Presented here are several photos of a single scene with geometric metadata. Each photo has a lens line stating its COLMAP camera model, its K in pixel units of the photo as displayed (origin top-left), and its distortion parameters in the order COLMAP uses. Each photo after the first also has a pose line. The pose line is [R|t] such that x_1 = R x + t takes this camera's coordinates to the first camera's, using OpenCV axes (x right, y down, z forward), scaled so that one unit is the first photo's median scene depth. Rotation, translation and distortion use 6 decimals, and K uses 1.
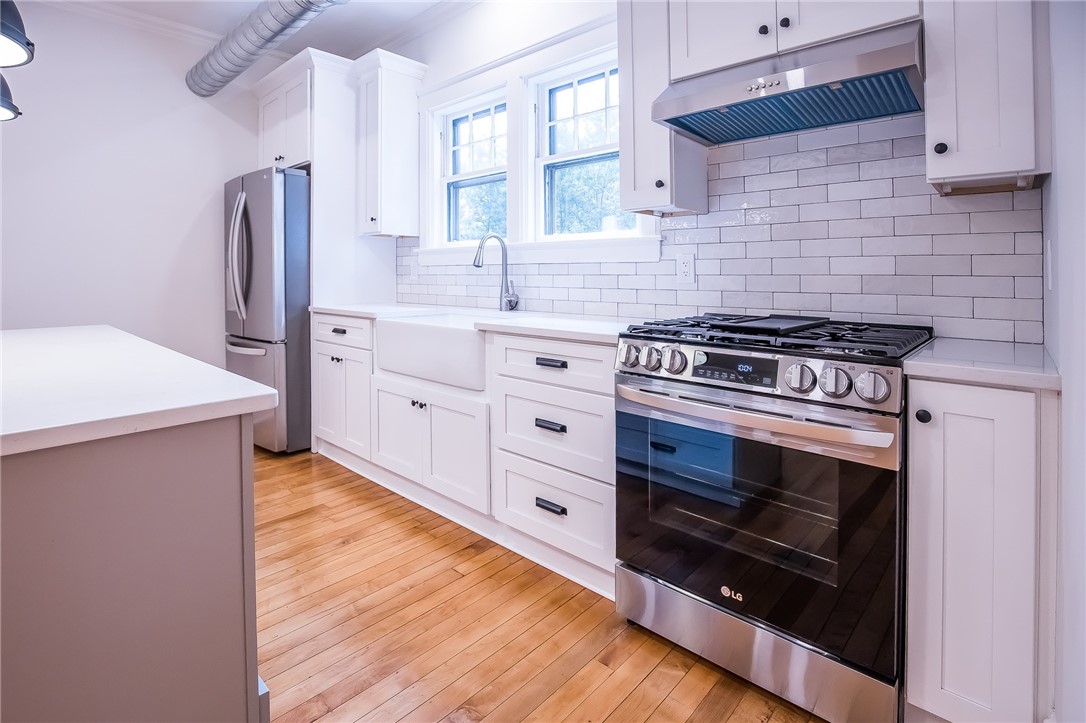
lens RADIAL K [[523.9, 0, 537.2], [0, 523.9, 272.2], [0, 0, 1]] dist [-0.027047, 0.002845]
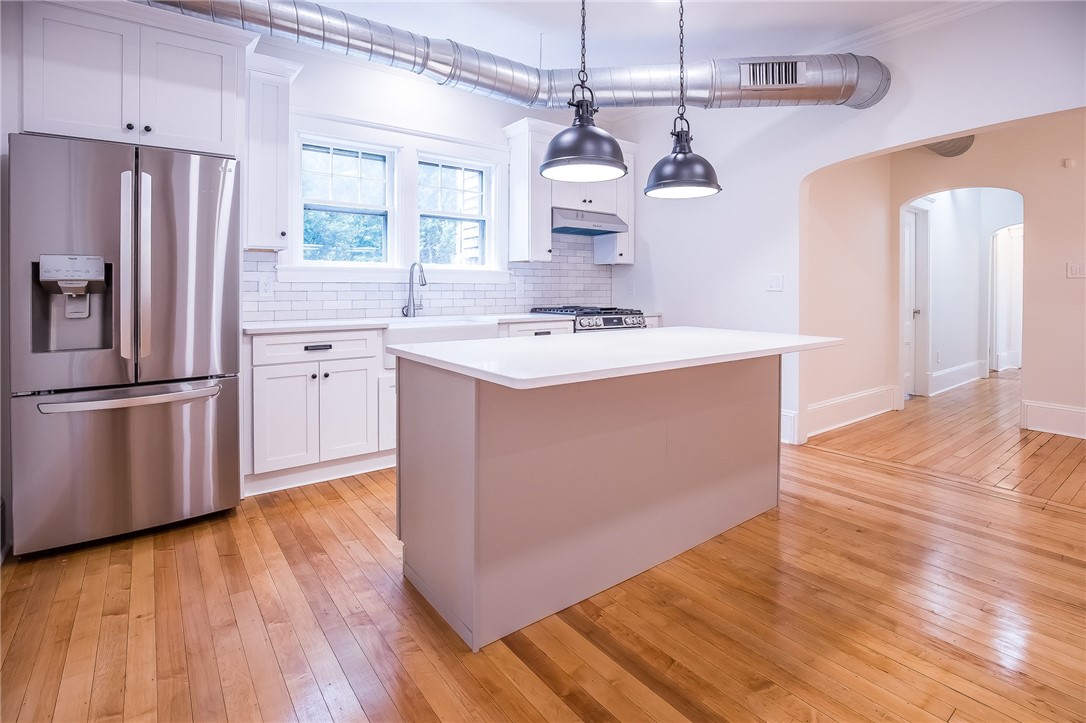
lens RADIAL K [[523.9, 0, 540.9], [0, 523.9, 287.7], [0, 0, 1]] dist [-0.027047, 0.002845]
pose [[0.192489, -0.002277, 0.981296, -2.246840], [-0.008984, 0.999951, 0.004082, -0.020548], [-0.981258, -0.009602, 0.192459, 0.672113]]
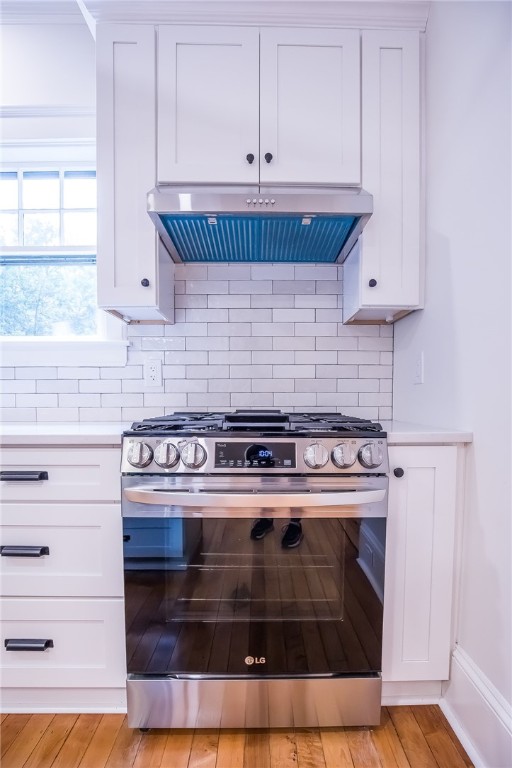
lens RADIAL K [[370.5, 0, 255.2], [0, 370.5, 412.7], [0, 0, 1]] dist [-0.027047, 0.002845]
pose [[0.726099, -0.027126, 0.687055, -0.118631], [-0.000867, 0.999185, 0.040366, 0.057163], [-0.687590, -0.029906, 0.725483, 0.382089]]
